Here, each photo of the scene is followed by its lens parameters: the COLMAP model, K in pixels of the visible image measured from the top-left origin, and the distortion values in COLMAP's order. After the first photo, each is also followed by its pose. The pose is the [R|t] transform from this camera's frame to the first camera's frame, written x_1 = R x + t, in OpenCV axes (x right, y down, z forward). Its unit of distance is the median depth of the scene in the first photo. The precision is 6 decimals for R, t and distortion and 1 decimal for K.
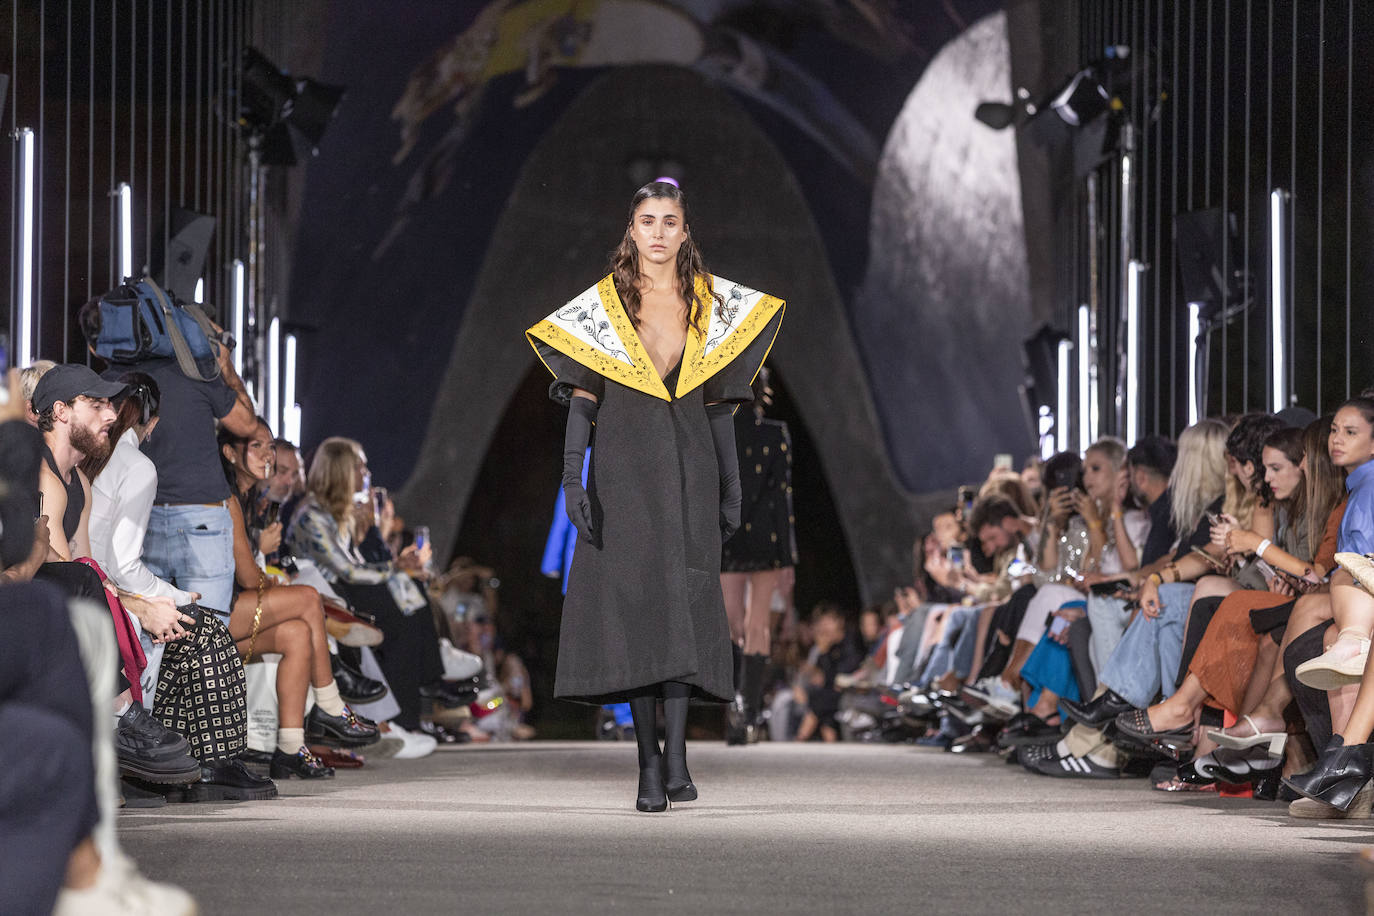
lens RADIAL K [[9038.8, 0, 647.1], [0, 9038.8, 270.5], [0, 0, 1]] dist [1.674383, 12.458540]
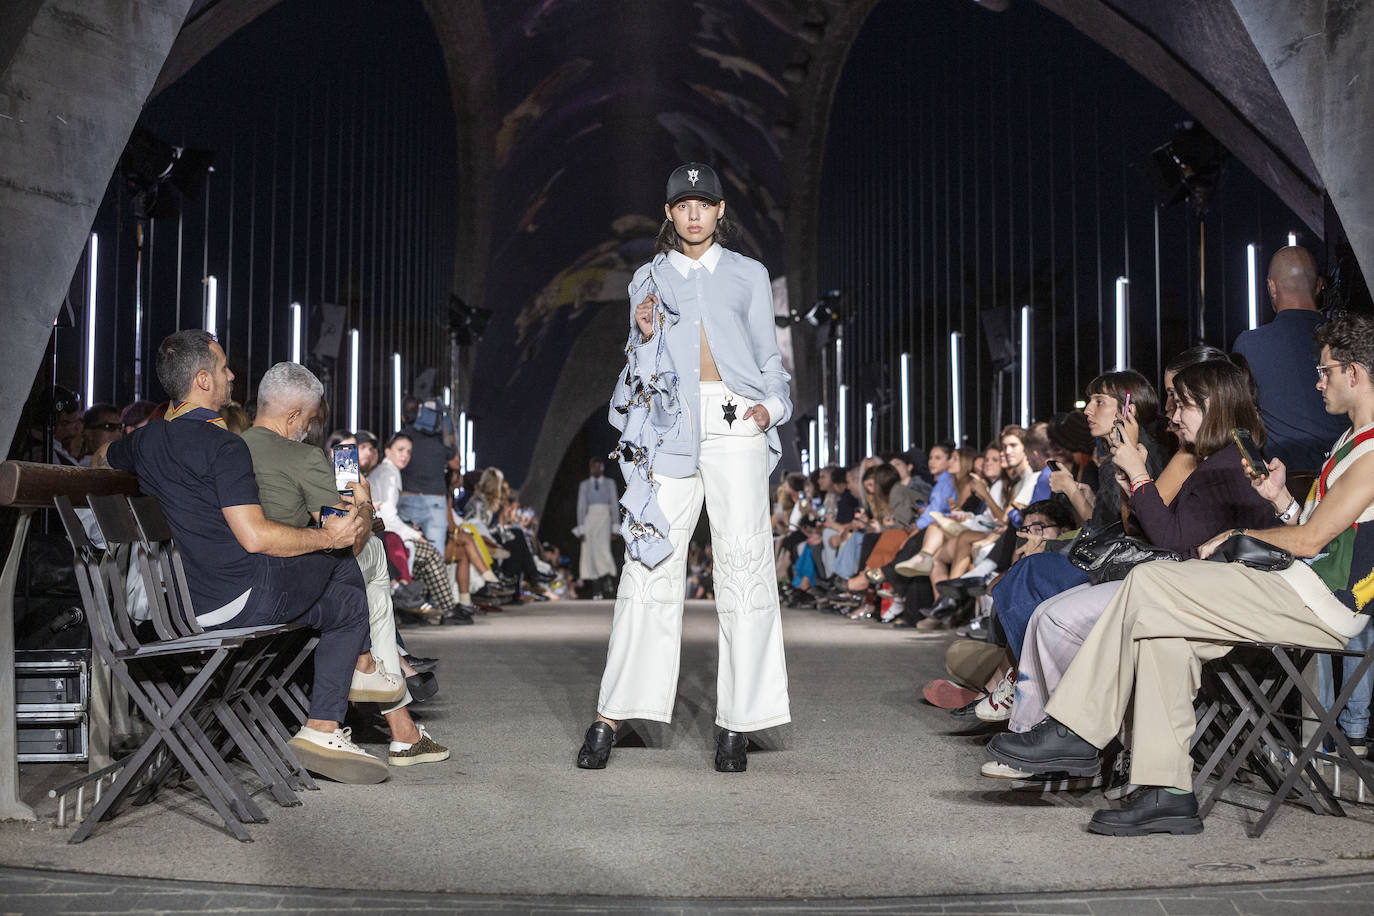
lens RADIAL K [[10301.3, 0, 643.0], [0, 10301.3, 523.8], [0, 0, 1]] dist [-7.047159, 21.580502]
pose [[0.999895, -0.007196, 0.012544, -0.028615], [0.006841, 0.999582, 0.028099, -0.038783], [-0.012741, -0.028010, 0.999526, -1.558242]]
